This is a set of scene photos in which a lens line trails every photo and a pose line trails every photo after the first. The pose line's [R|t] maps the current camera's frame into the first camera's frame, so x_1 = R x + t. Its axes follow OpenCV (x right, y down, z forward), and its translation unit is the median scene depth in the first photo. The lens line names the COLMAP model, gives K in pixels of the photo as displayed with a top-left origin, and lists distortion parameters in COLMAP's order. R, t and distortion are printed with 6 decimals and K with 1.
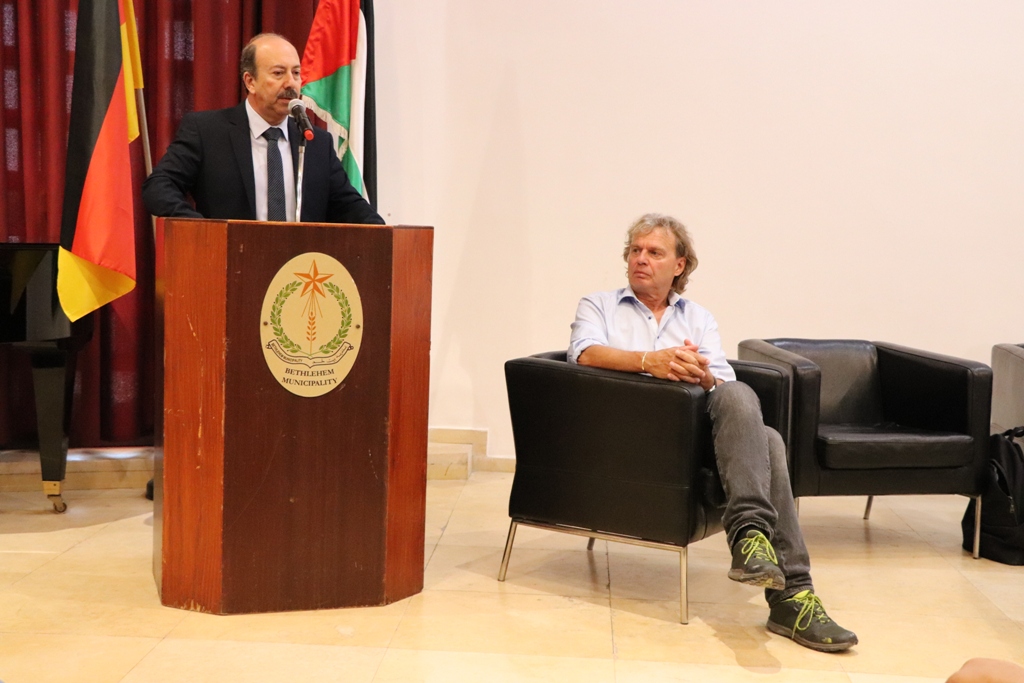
lens RADIAL K [[1417.6, 0, 511.0], [0, 1417.6, 350.8], [0, 0, 1]] dist [0.066038, 0.000000]
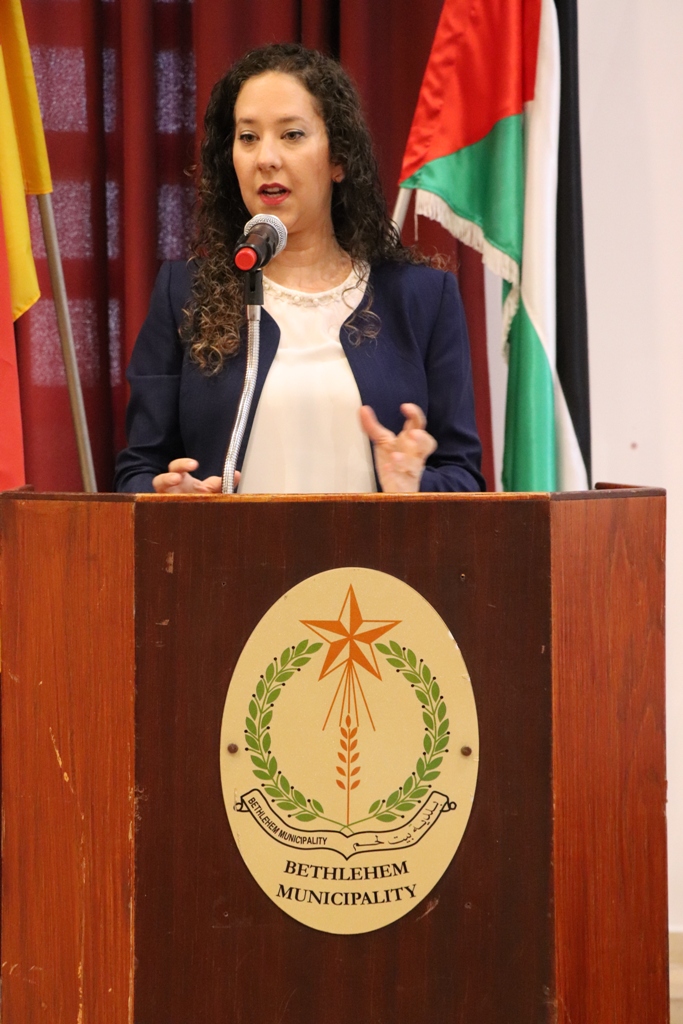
lens RADIAL K [[2571.8, 0, 354.1], [0, 2571.8, 522.6], [0, 0, 1]] dist [0.412805, 0.000000]
pose [[0.970824, -0.027235, -0.238243, 0.034266], [0.013493, 0.998159, -0.059124, -0.038575], [0.239415, 0.054184, 0.969404, 0.295668]]
